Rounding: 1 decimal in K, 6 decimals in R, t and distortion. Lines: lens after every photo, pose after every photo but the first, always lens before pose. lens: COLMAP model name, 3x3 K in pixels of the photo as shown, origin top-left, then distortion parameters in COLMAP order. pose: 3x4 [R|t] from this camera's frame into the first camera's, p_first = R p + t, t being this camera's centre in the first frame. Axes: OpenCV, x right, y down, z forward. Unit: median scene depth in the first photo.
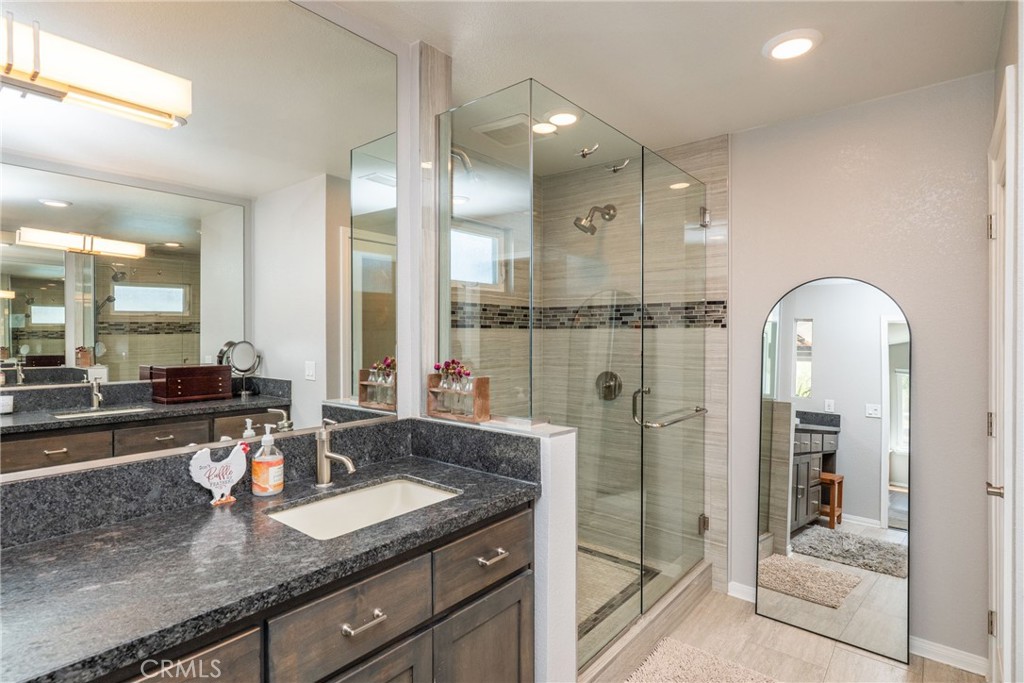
lens RADIAL K [[514.8, 0, 507.9], [0, 514.8, 331.9], [0, 0, 1]] dist [0.002546, 0.000807]
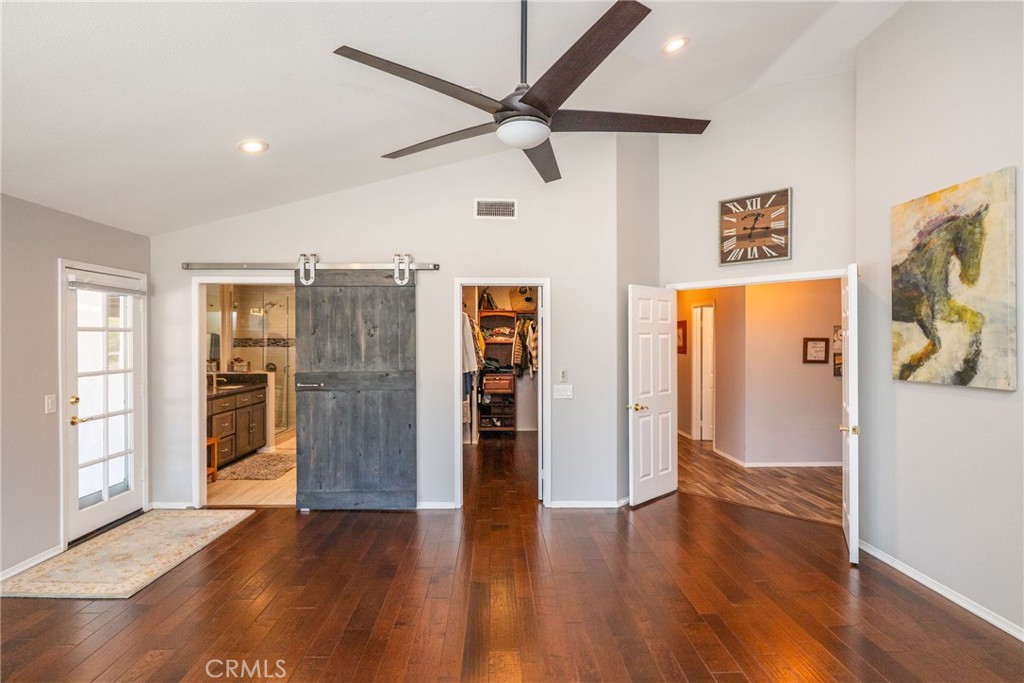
lens RADIAL K [[497.8, 0, 508.5], [0, 497.8, 340.7], [0, 0, 1]] dist [-0.001888, 0.000076]
pose [[0.744845, 0.000223, 0.667238, -0.741260], [-0.001893, 0.999997, 0.001779, -0.055878], [-0.667235, -0.002588, 0.744843, -2.138209]]
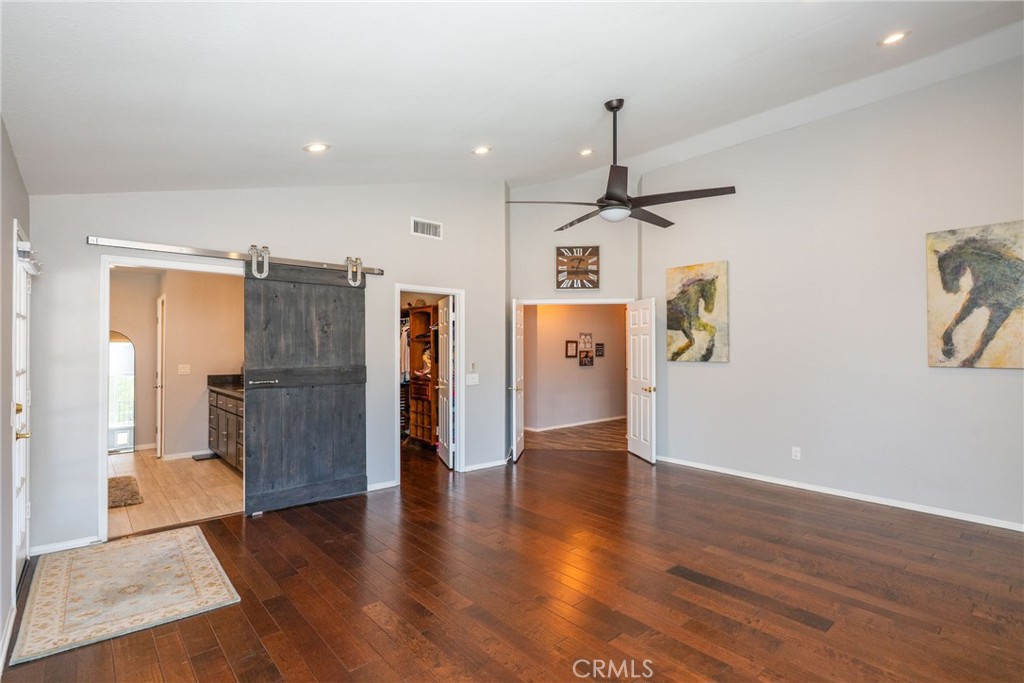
lens RADIAL K [[490.7, 0, 512.0], [0, 490.7, 341.5], [0, 0, 1]] dist [-0.003384, -0.000418]
pose [[0.148626, 0.013060, 0.988807, -1.577989], [-0.003965, 0.999913, -0.012610, -0.017154], [-0.988885, -0.002047, 0.148665, -1.471311]]
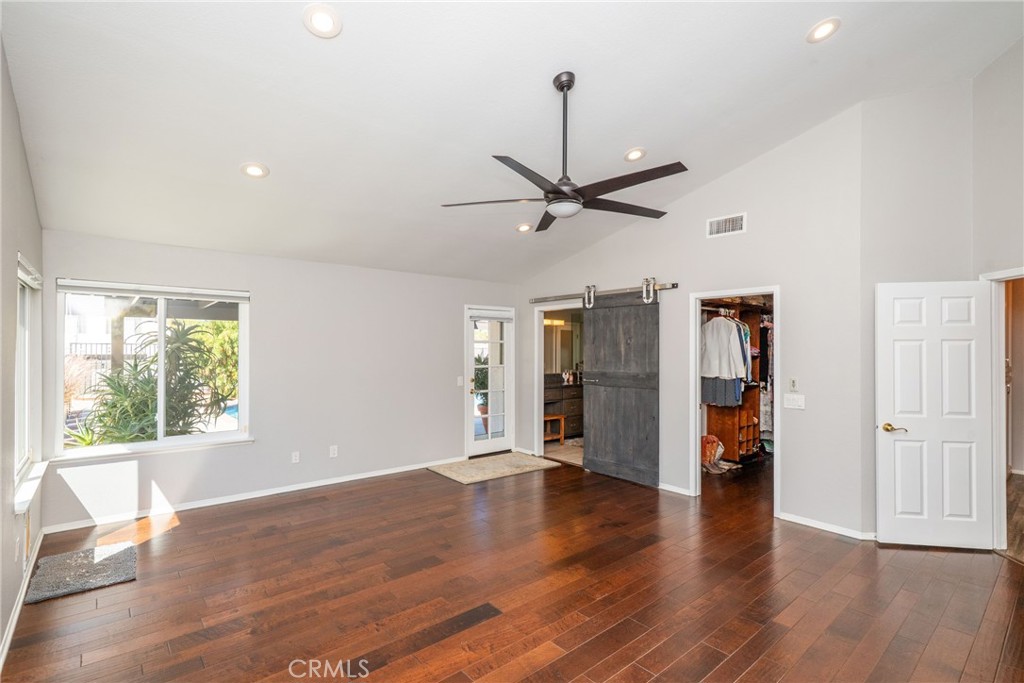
lens RADIAL K [[490.7, 0, 512.0], [0, 490.7, 341.5], [0, 0, 1]] dist [-0.003384, -0.000418]
pose [[0.986717, -0.000354, -0.162450, -0.107342], [-0.001384, 0.999943, -0.010589, -0.058149], [0.162445, 0.010673, 0.986660, -2.758020]]
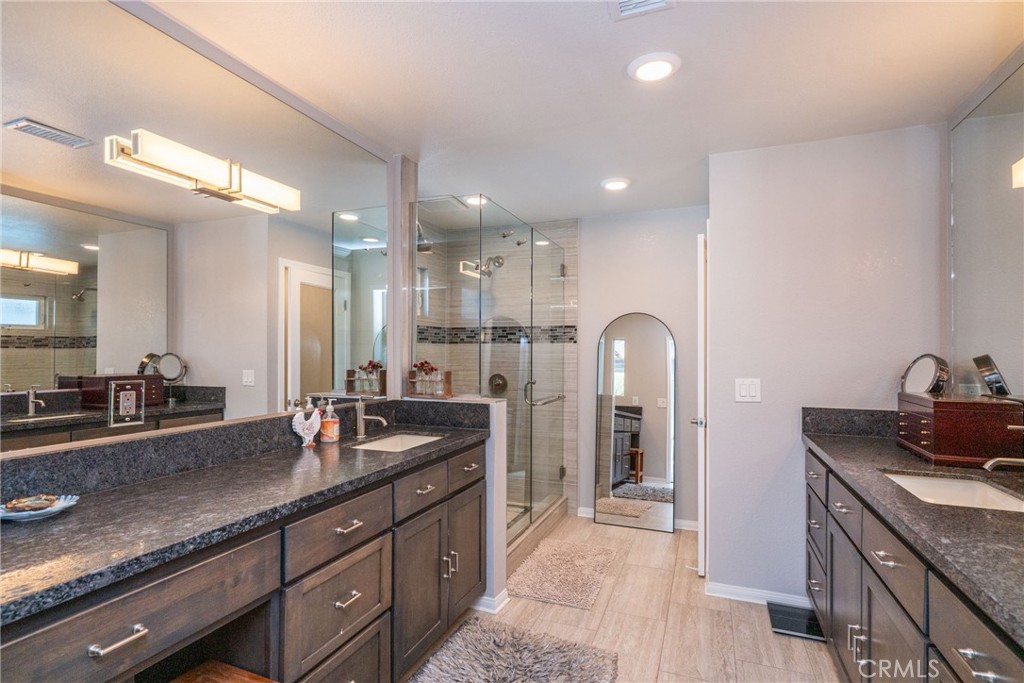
lens RADIAL K [[497.8, 0, 508.5], [0, 497.8, 340.7], [0, 0, 1]] dist [-0.001888, 0.000076]
pose [[0.953013, 0.009579, 0.302777, -0.221245], [-0.003942, 0.999807, -0.019224, 0.013912], [-0.302903, 0.017127, 0.952868, -0.358132]]
